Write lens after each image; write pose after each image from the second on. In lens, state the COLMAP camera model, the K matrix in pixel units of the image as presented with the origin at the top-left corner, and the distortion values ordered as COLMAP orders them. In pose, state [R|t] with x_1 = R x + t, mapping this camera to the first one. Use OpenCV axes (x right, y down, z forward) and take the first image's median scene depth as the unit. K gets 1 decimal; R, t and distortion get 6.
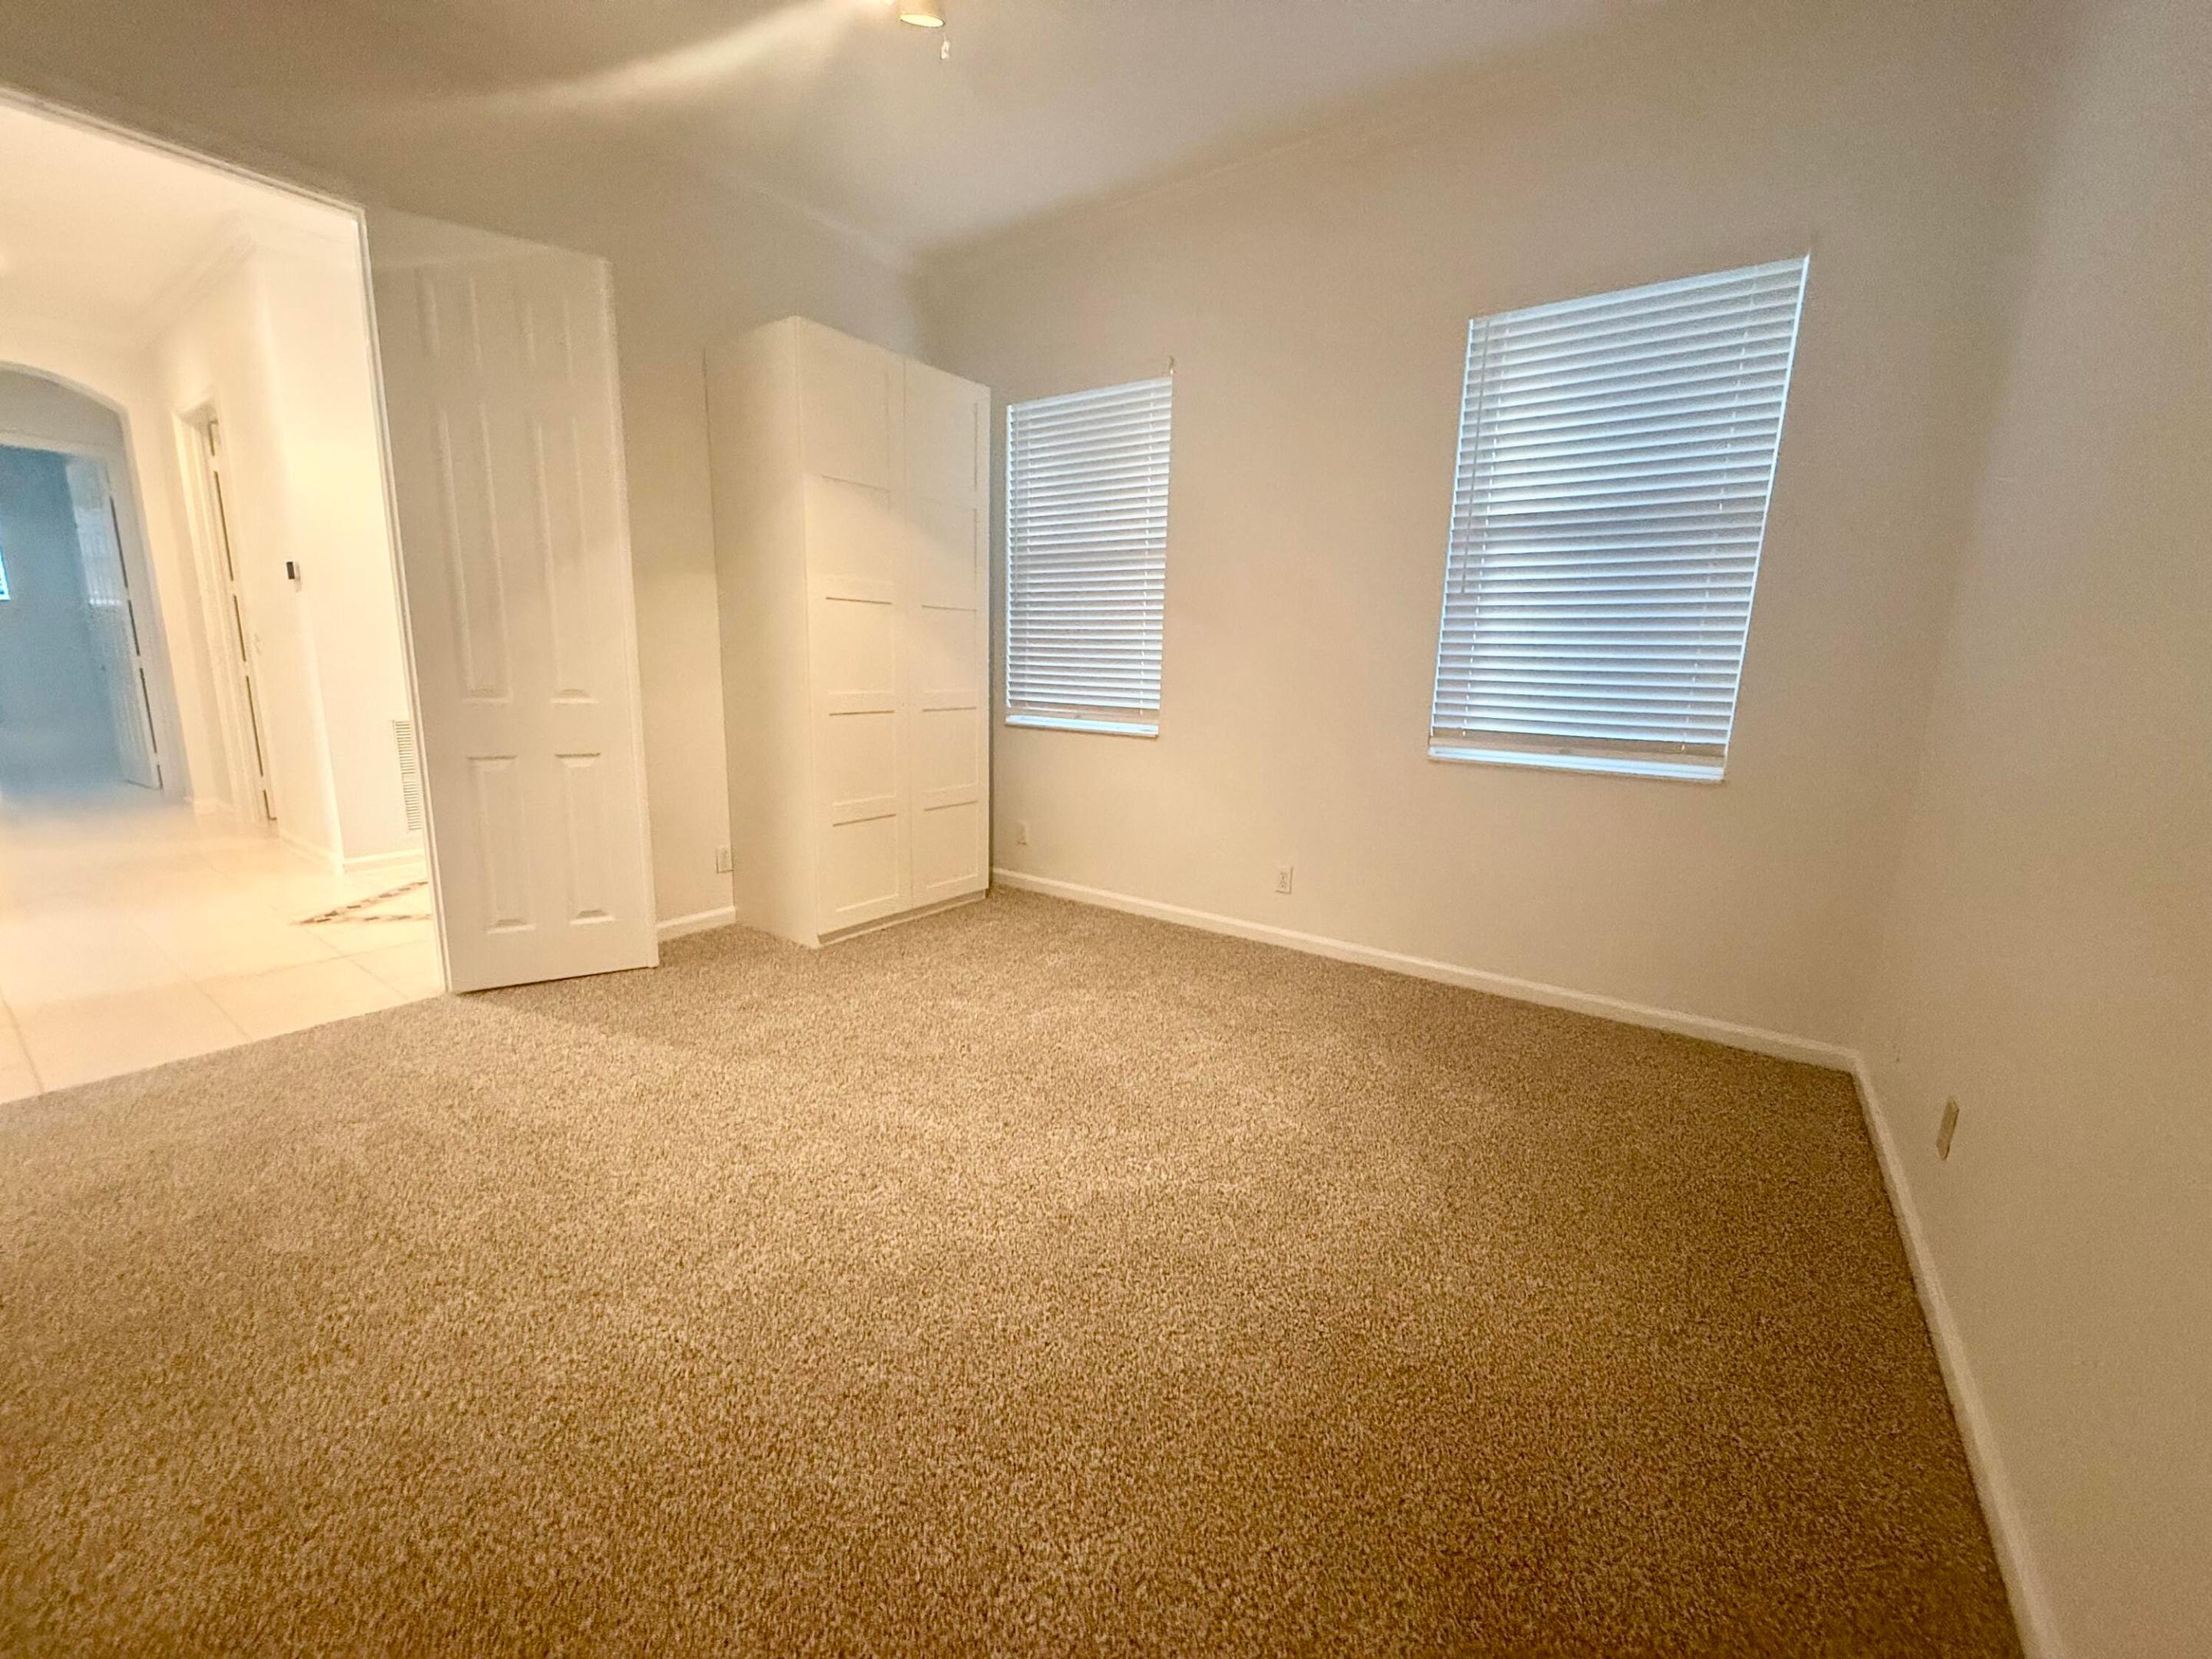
lens RADIAL K [[882.6, 0, 1095.7], [0, 882.6, 829.2], [0, 0, 1]] dist [-0.000612, 0.000331]
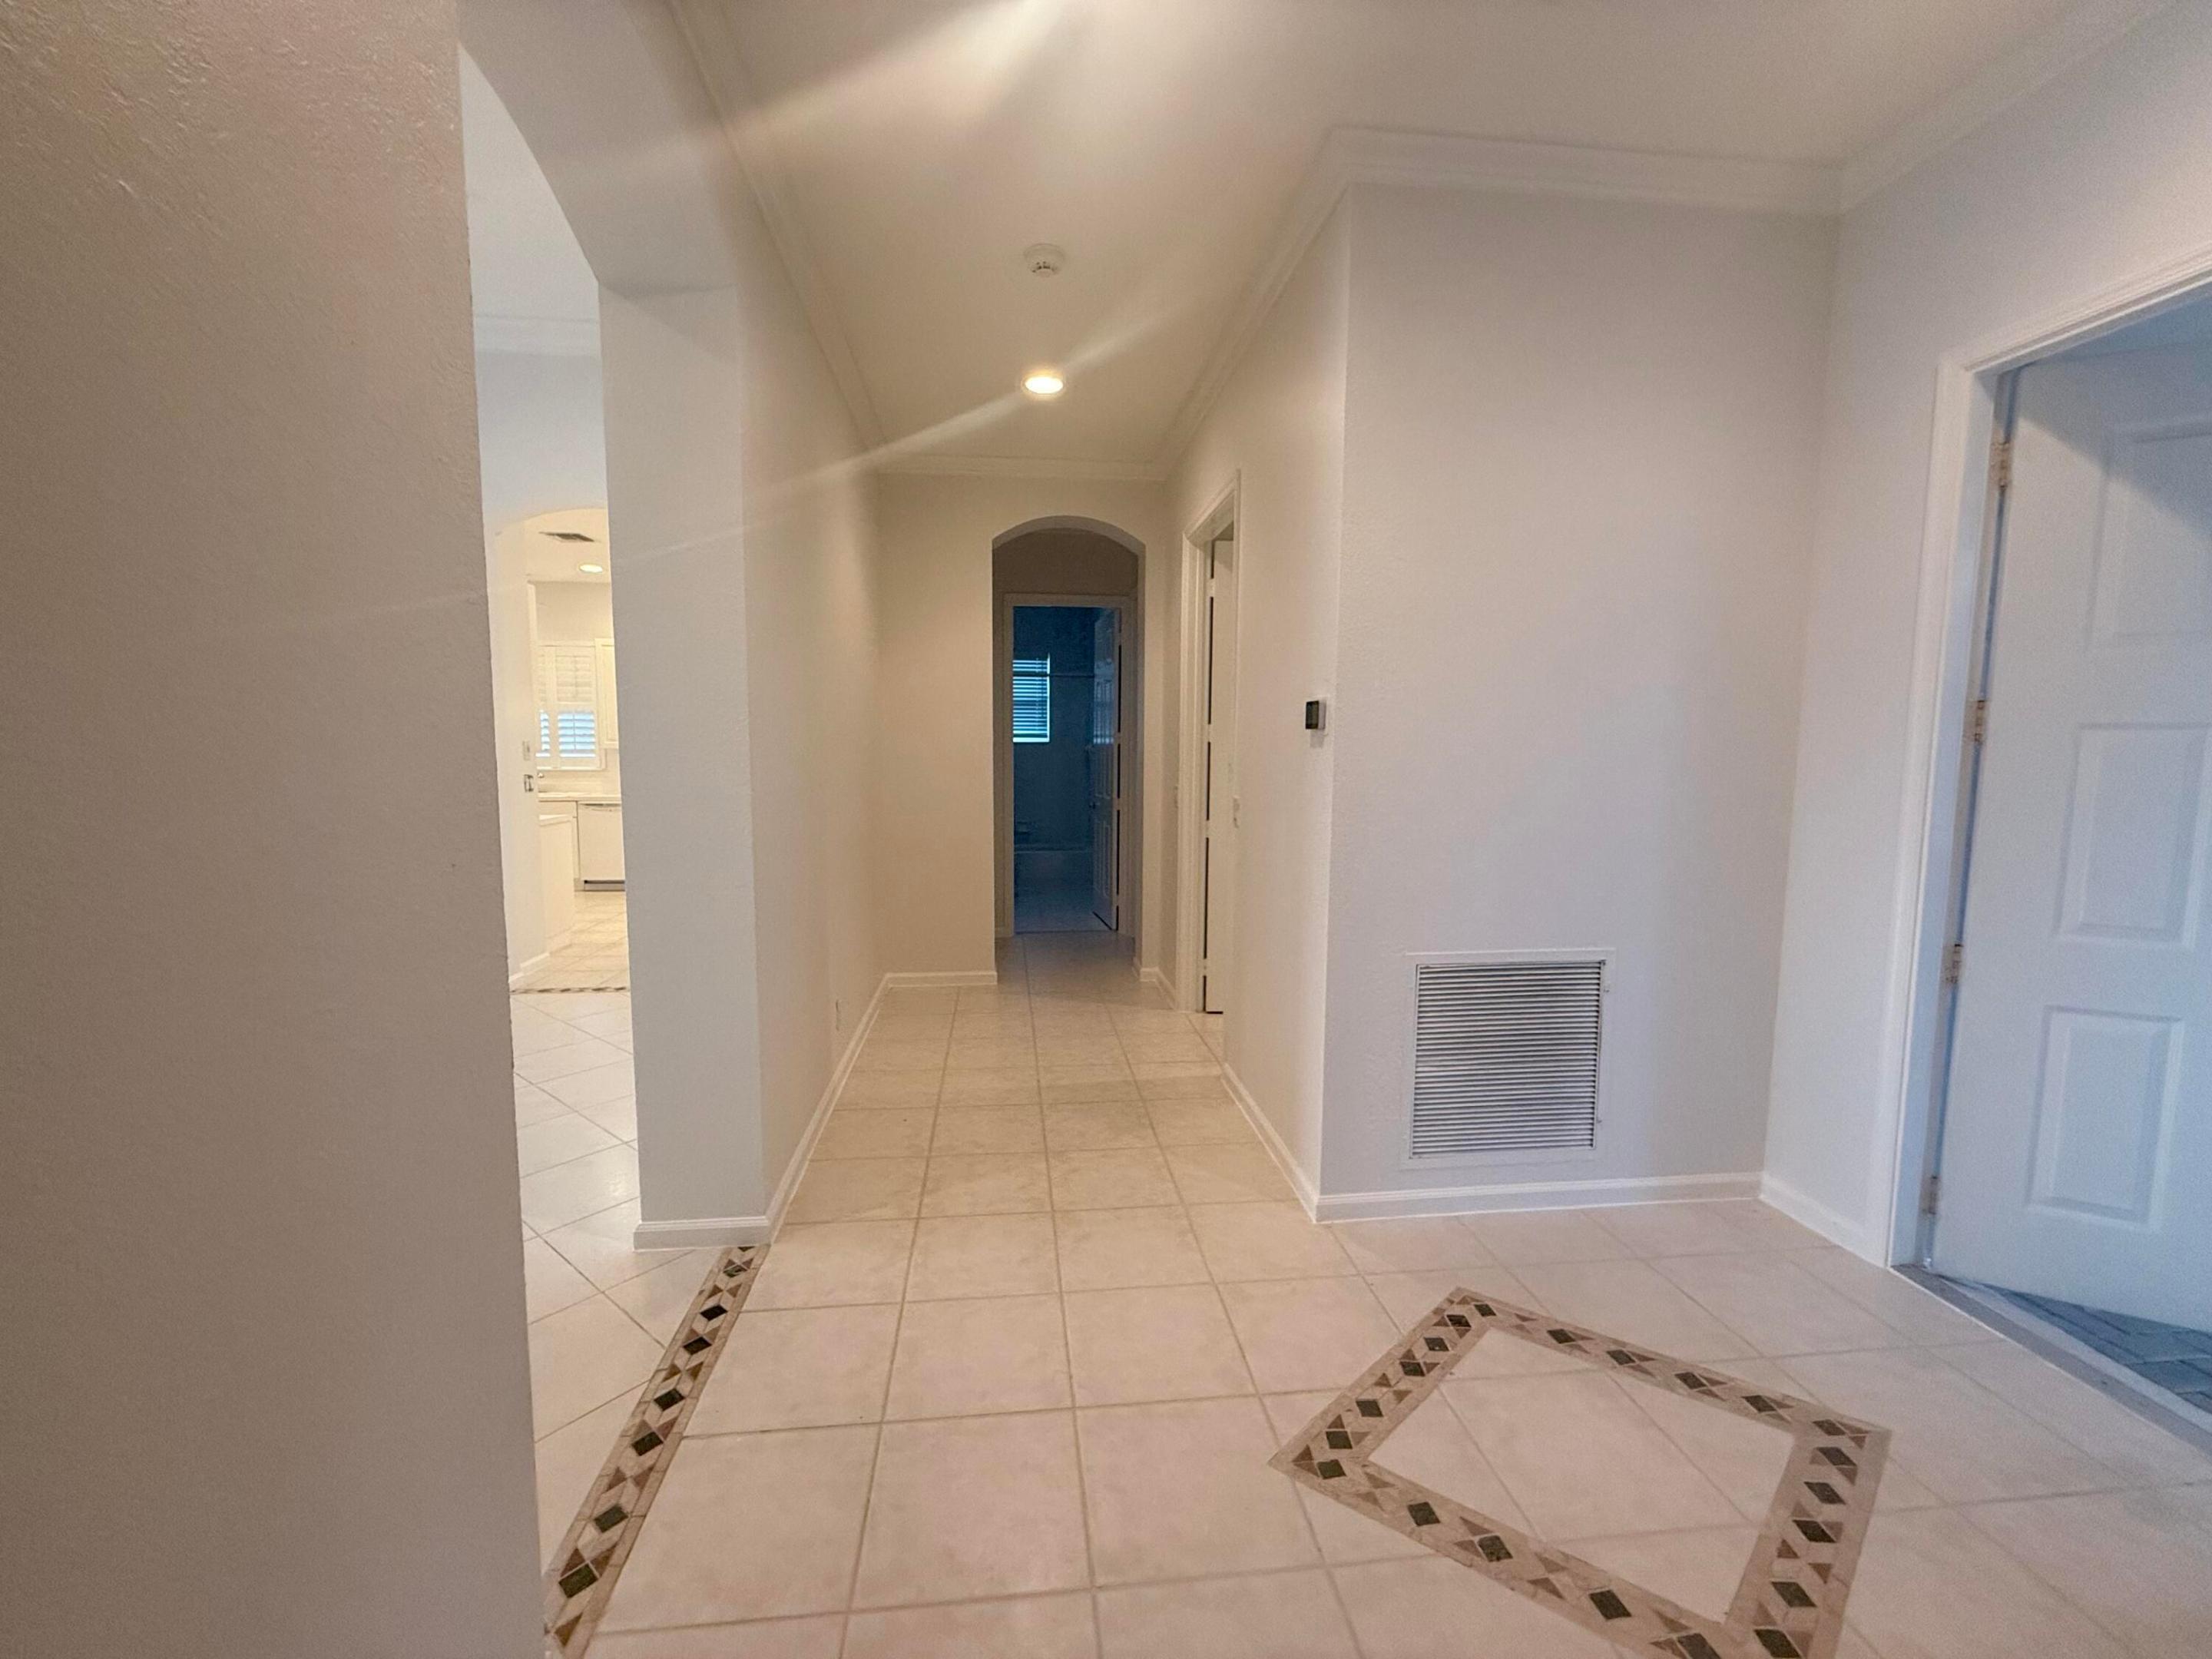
lens RADIAL K [[882.6, 0, 1095.7], [0, 882.6, 829.2], [0, 0, 1]] dist [-0.000612, 0.000331]
pose [[0.668796, 0.048613, -0.741855, -0.343017], [-0.128648, 0.990374, -0.051080, -0.101811], [0.732231, 0.129600, 0.668612, 0.303317]]
